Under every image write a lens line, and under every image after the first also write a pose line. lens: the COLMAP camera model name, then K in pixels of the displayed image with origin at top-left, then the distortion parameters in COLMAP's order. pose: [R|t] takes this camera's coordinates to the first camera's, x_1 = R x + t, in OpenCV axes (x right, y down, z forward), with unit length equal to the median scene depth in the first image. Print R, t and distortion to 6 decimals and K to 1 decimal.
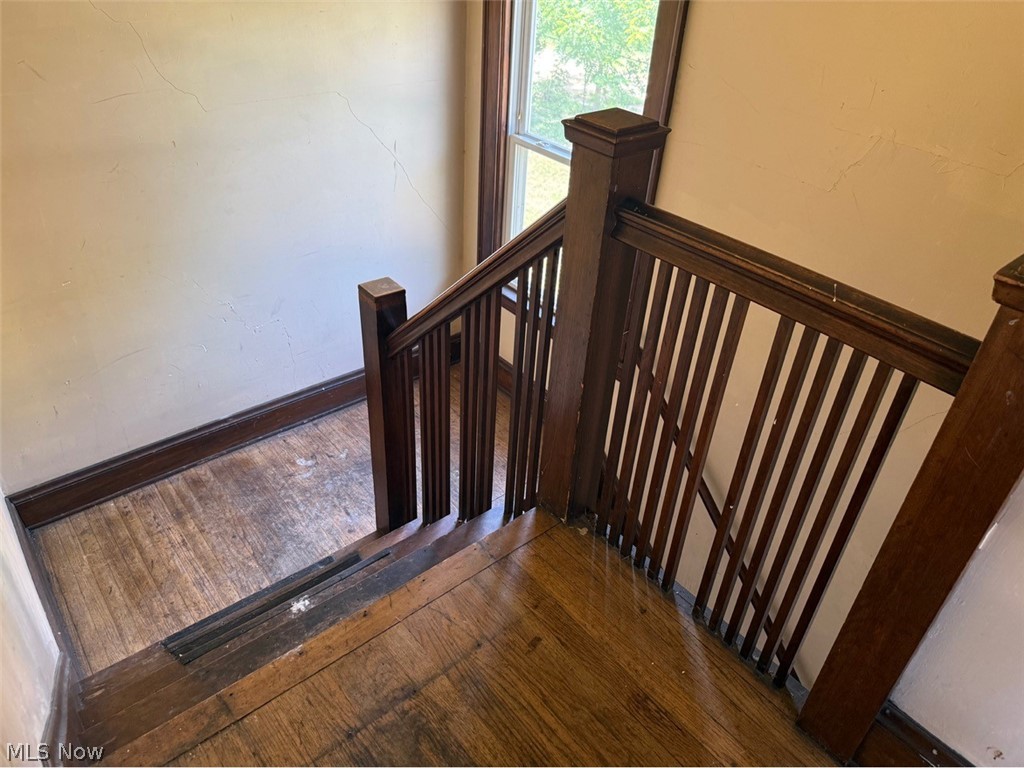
lens RADIAL K [[723.7, 0, 519.9], [0, 723.7, 383.4], [0, 0, 1]] dist [0.005962, -0.038606]
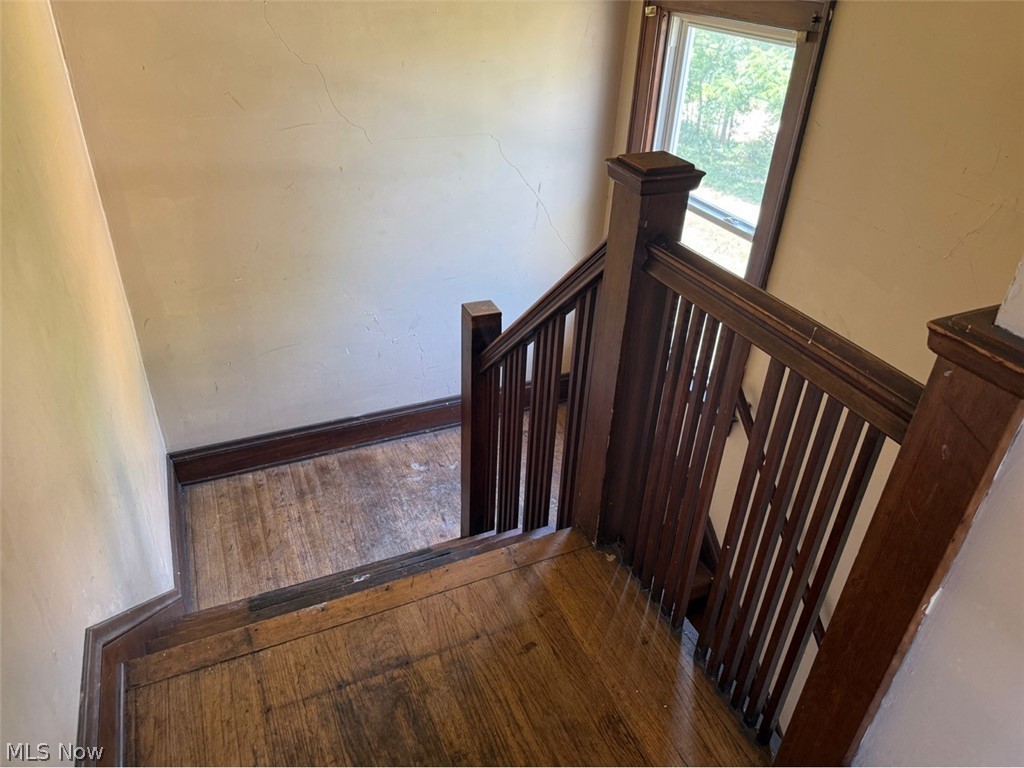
lens RADIAL K [[723.7, 0, 522.7], [0, 723.7, 384.1], [0, 0, 1]] dist [0.005962, -0.038606]
pose [[0.962970, 0.129543, -0.236448, 0.206316], [-0.144633, 0.988342, -0.047556, 0.033966], [0.227531, 0.079993, 0.970480, -0.047455]]
